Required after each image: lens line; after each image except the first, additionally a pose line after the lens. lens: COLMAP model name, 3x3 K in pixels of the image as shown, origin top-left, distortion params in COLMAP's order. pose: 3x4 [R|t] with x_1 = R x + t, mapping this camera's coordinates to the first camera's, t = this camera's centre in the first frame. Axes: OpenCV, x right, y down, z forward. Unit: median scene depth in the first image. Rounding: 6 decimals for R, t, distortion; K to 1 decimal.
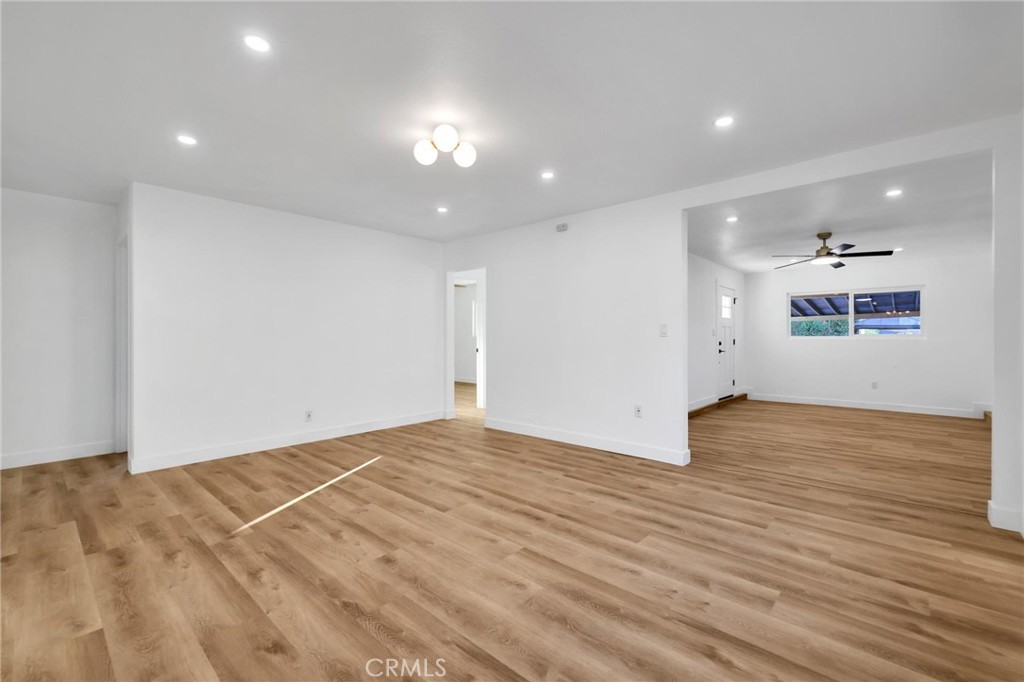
lens RADIAL K [[438.0, 0, 514.9], [0, 438.0, 336.9], [0, 0, 1]] dist [-0.000125, -0.000115]
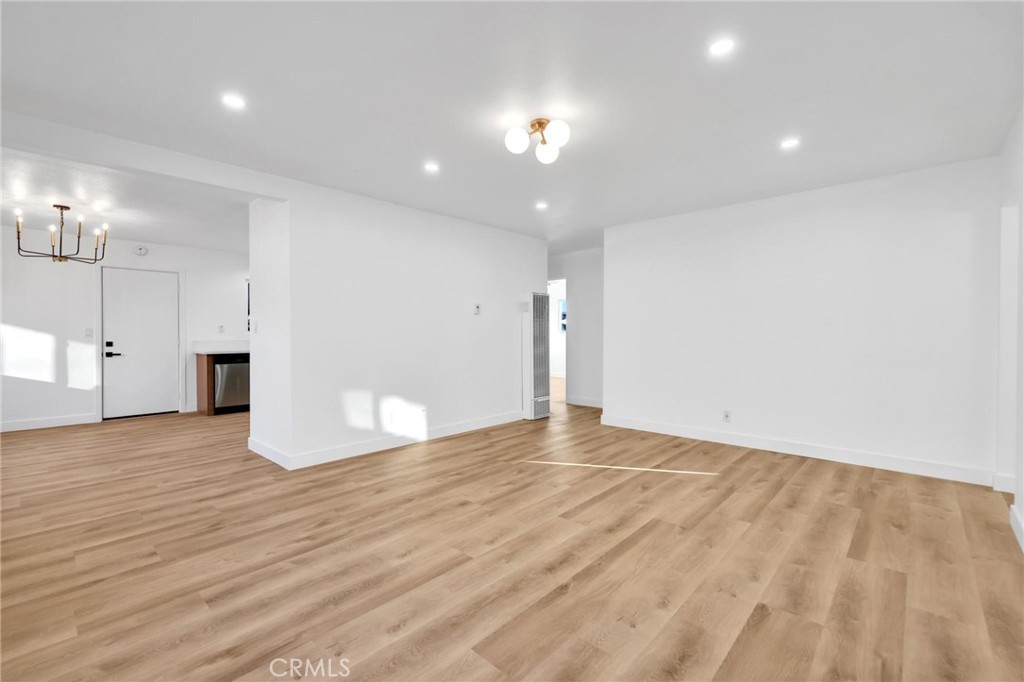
lens RADIAL K [[438.0, 0, 514.9], [0, 438.0, 336.9], [0, 0, 1]] dist [-0.000125, -0.000115]
pose [[-0.009467, 0.010454, -0.999901, 0.835274], [0.000057, 0.999945, 0.010454, -0.000881], [0.999955, 0.000042, -0.009467, 0.965275]]
